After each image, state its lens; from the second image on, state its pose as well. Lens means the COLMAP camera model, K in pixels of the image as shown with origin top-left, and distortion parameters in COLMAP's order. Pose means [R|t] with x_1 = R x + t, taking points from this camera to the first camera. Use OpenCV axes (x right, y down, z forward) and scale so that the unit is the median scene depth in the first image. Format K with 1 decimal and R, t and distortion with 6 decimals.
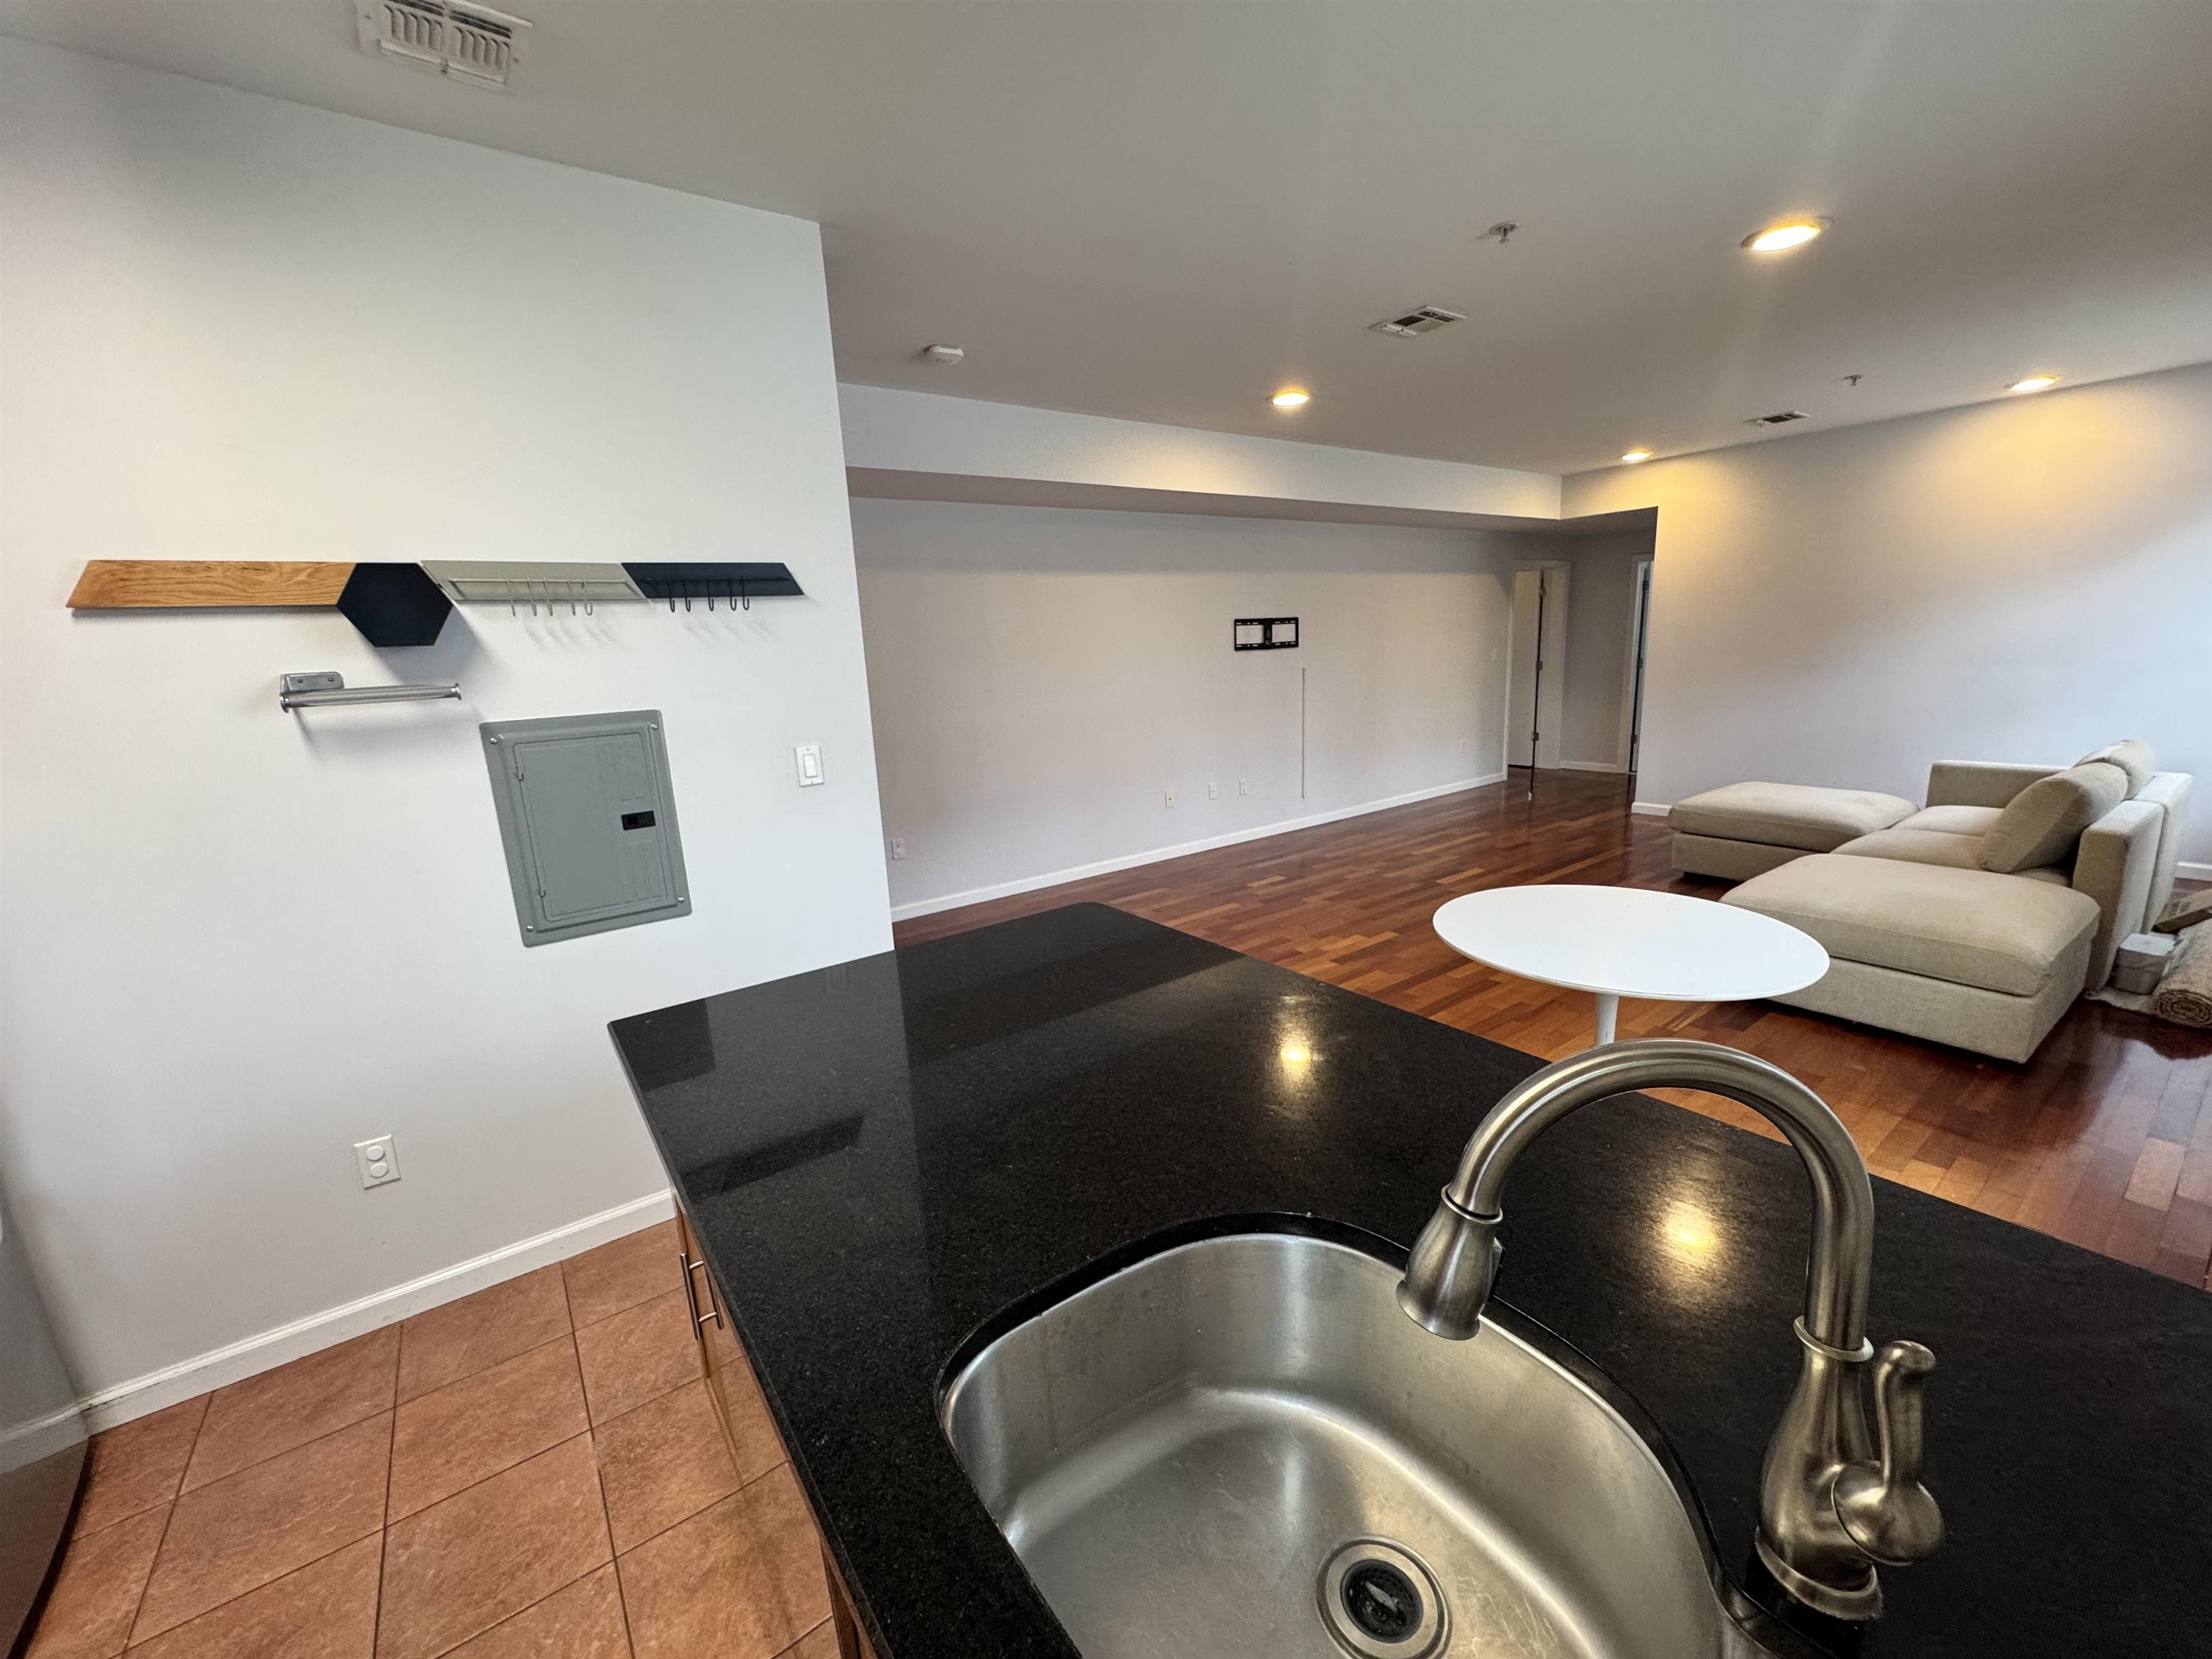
lens RADIAL K [[886.5, 0, 1106.0], [0, 886.5, 829.5], [0, 0, 1]] dist [-0.002089, 0.000182]
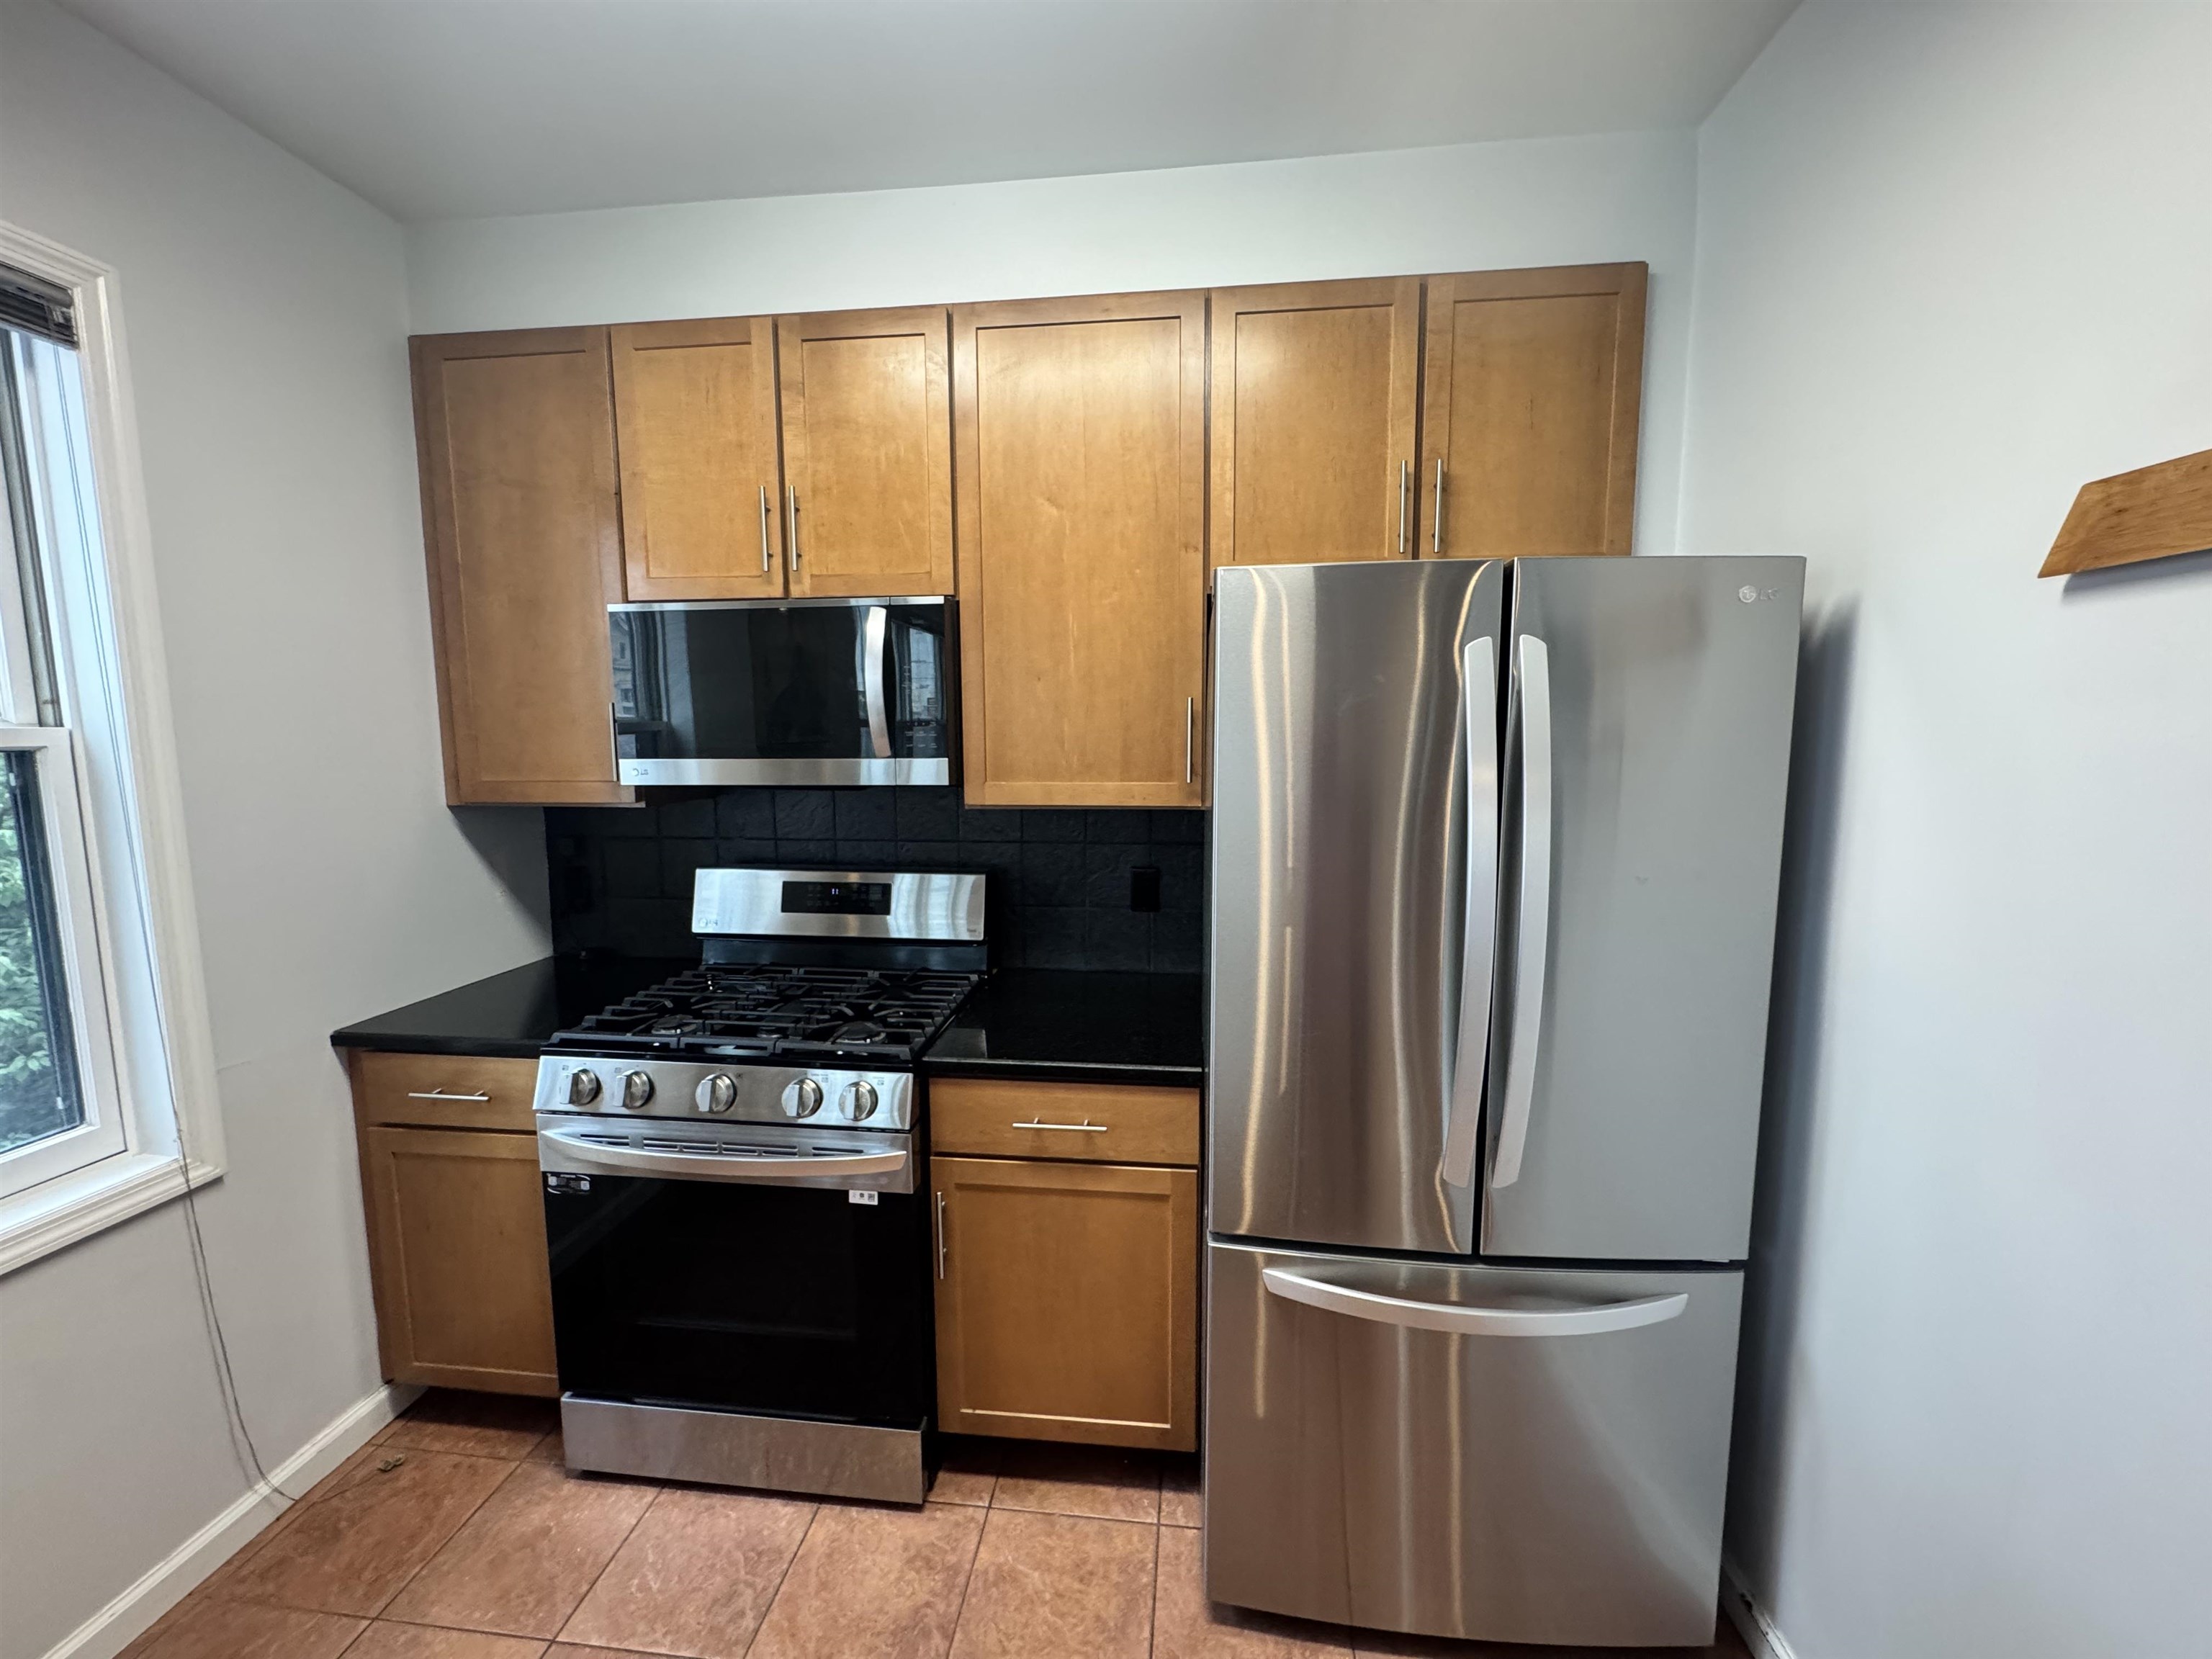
lens RADIAL K [[884.3, 0, 1106.0], [0, 884.3, 829.5], [0, 0, 1]] dist [-0.002746, 0.000115]
pose [[-0.675066, 0.134283, -0.725433, -0.295544], [-0.116846, 0.951424, 0.284850, -0.169465], [0.728445, 0.277057, -0.626584, 0.868985]]
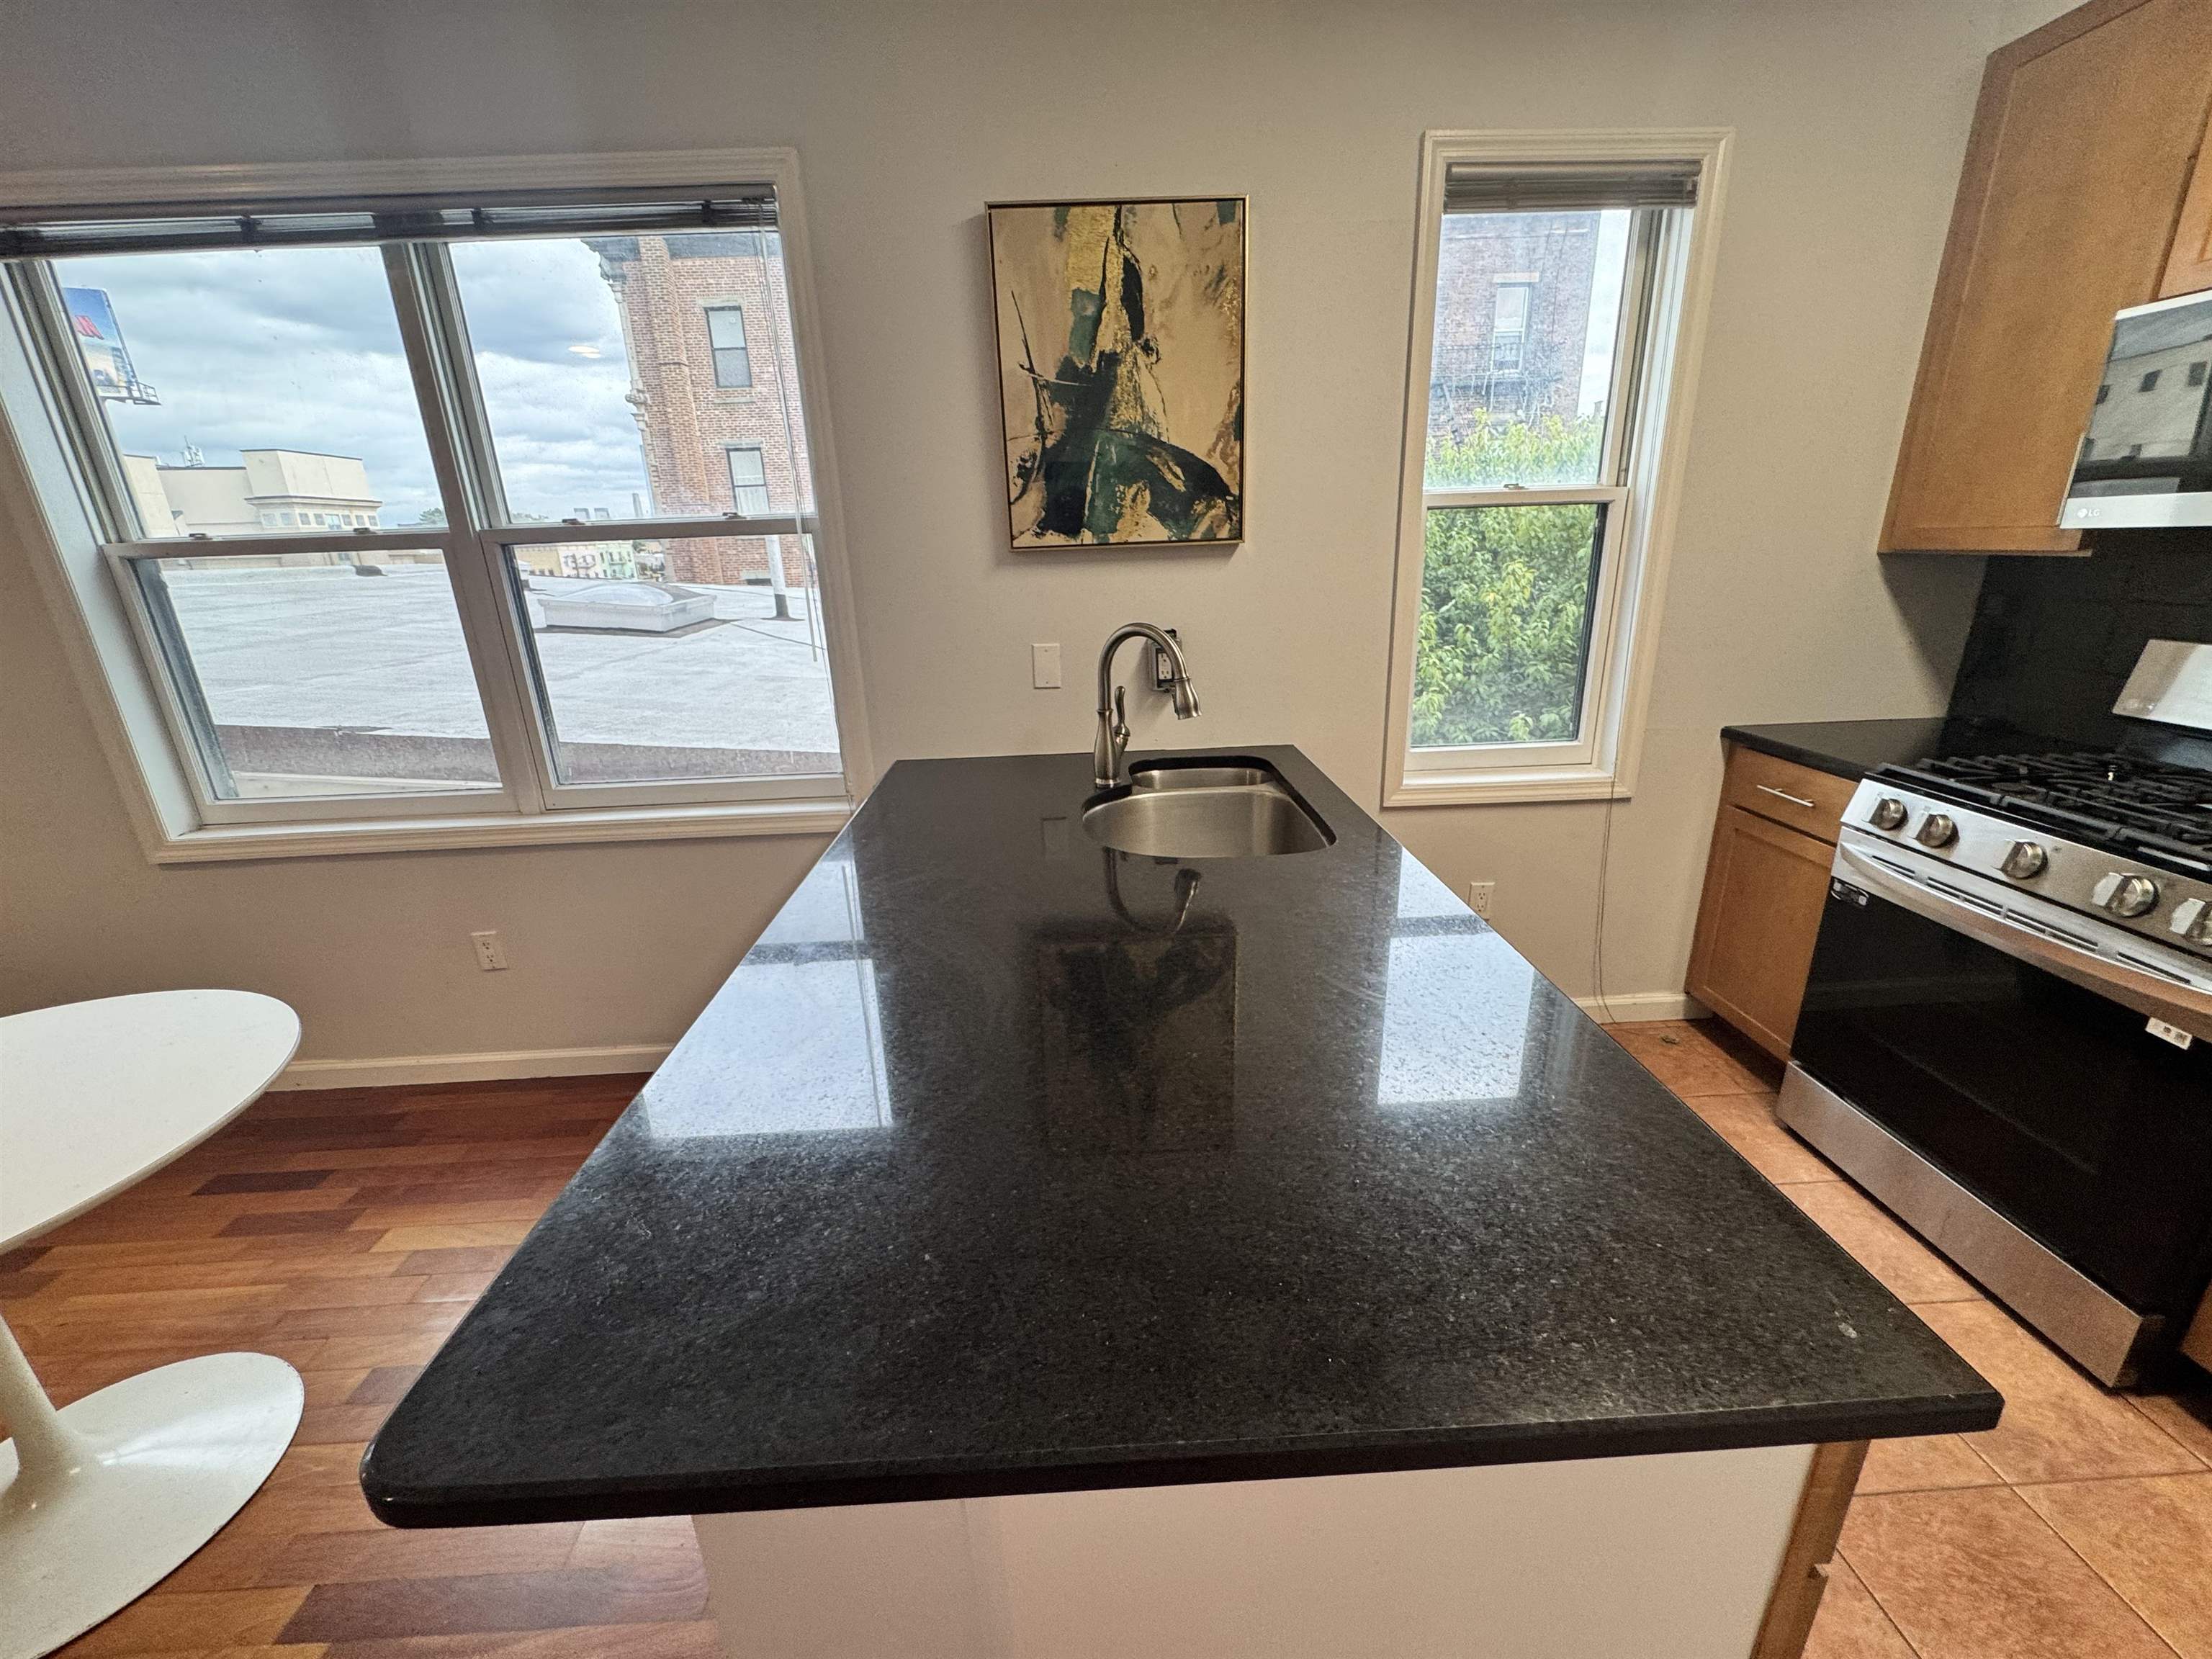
lens RADIAL K [[884.3, 0, 1106.0], [0, 884.3, 829.5], [0, 0, 1]] dist [-0.002746, 0.000115]
pose [[-0.828530, -0.098323, 0.551244, -0.375590], [0.189136, 0.877461, 0.440783, -0.185463], [-0.527035, 0.469462, -0.708407, 1.160492]]
